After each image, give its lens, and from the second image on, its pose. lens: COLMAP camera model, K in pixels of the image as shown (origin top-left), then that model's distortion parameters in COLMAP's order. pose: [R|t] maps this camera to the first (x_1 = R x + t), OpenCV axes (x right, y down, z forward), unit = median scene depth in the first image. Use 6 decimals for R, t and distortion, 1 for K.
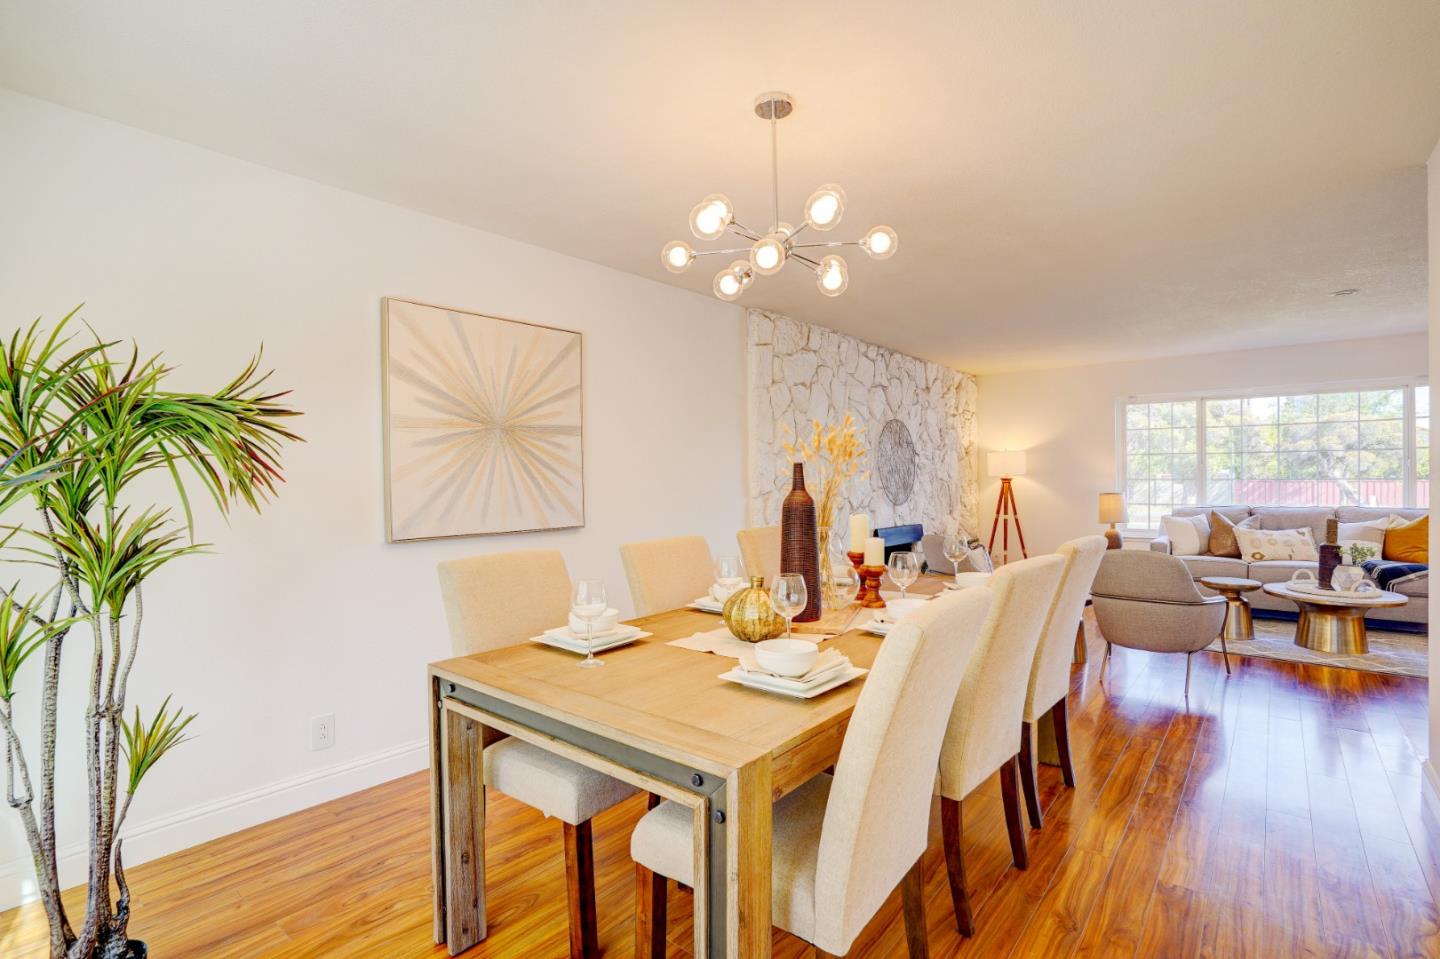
lens RADIAL K [[680.3, 0, 723.5], [0, 680.3, 481.4], [0, 0, 1]] dist [-0.051155, 0.021012]
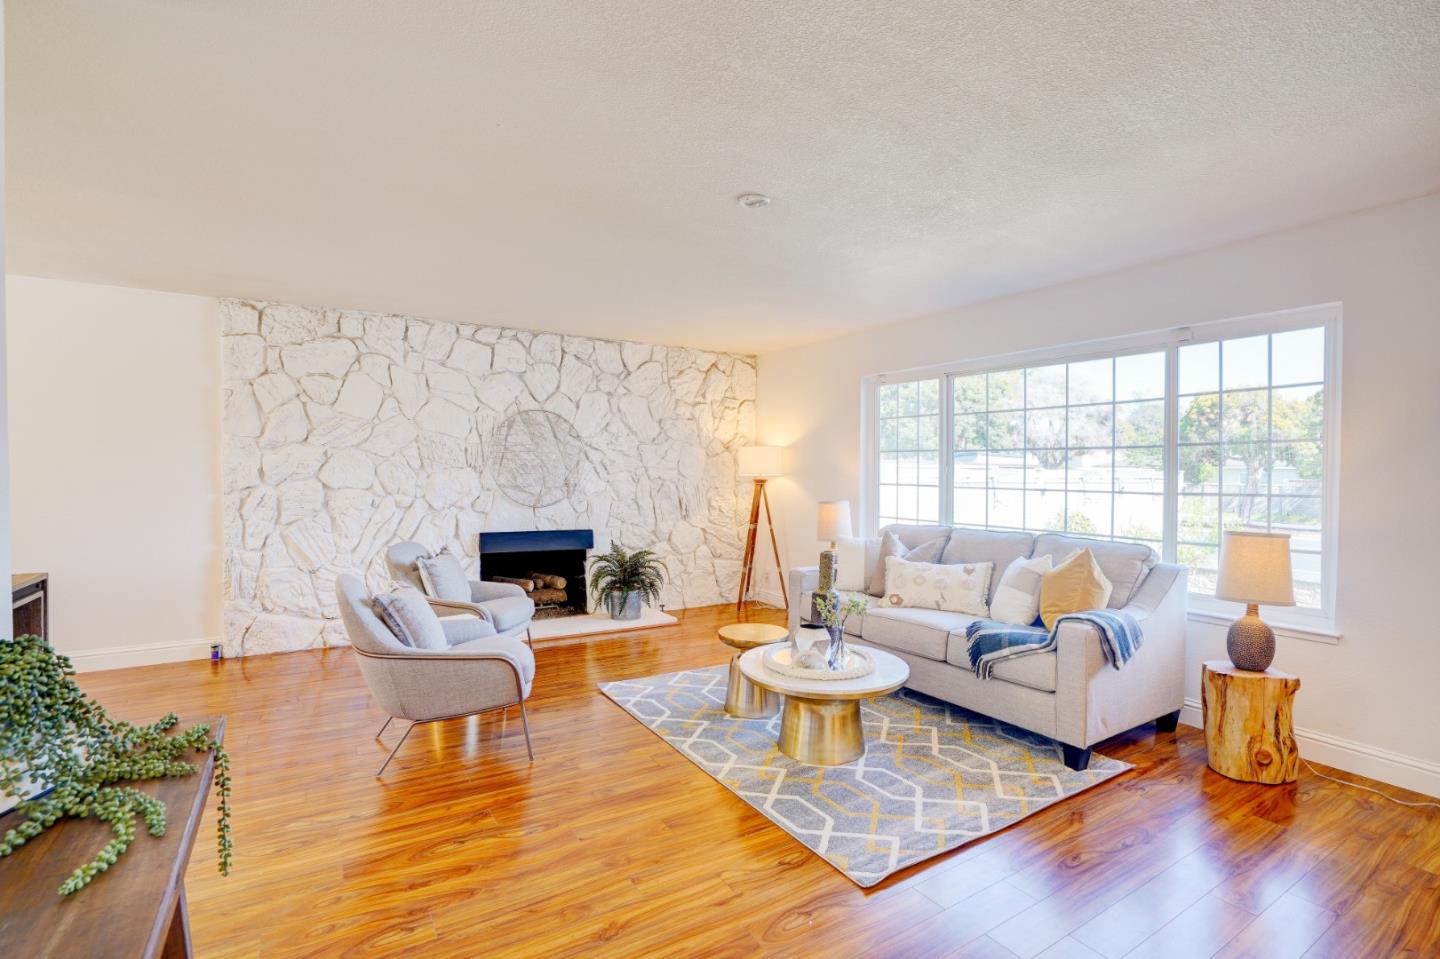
lens RADIAL K [[680.3, 0, 723.5], [0, 680.3, 481.4], [0, 0, 1]] dist [-0.051155, 0.021012]
pose [[0.948343, 0.022629, -0.316438, 0.844008], [-0.019562, 0.999726, 0.012868, -0.016071], [0.316643, -0.006013, 0.948526, 0.268264]]
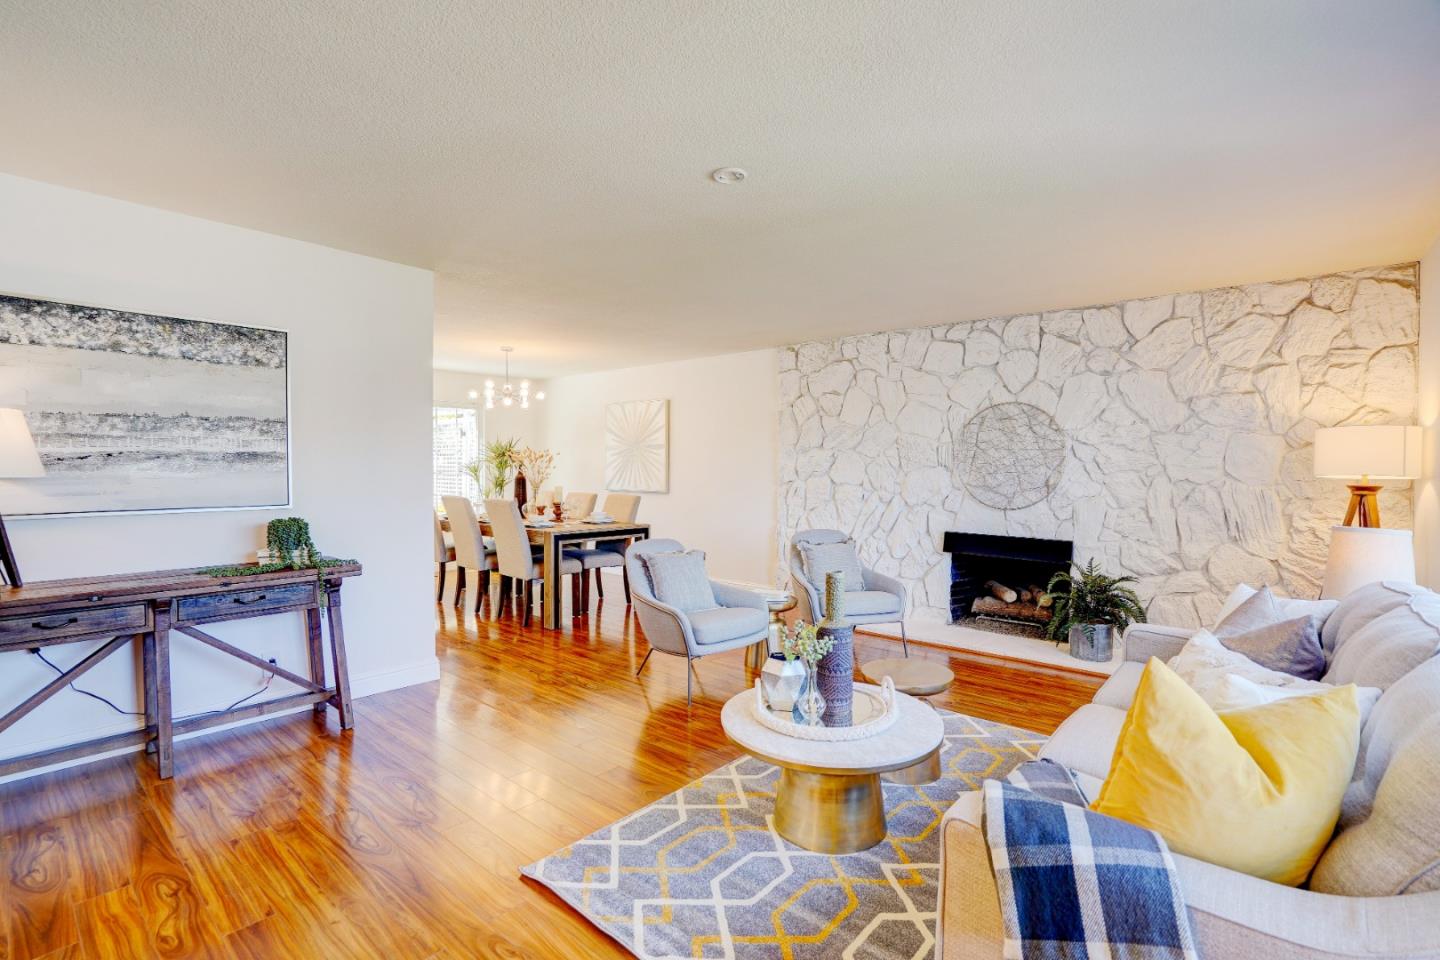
lens RADIAL K [[680.3, 0, 723.5], [0, 680.3, 481.9], [0, 0, 1]] dist [-0.051155, 0.021012]
pose [[-0.018738, 0.032876, -0.999284, 1.169573], [-0.012613, 0.999372, 0.033116, -0.022411], [0.999745, 0.013224, -0.018311, 0.752864]]
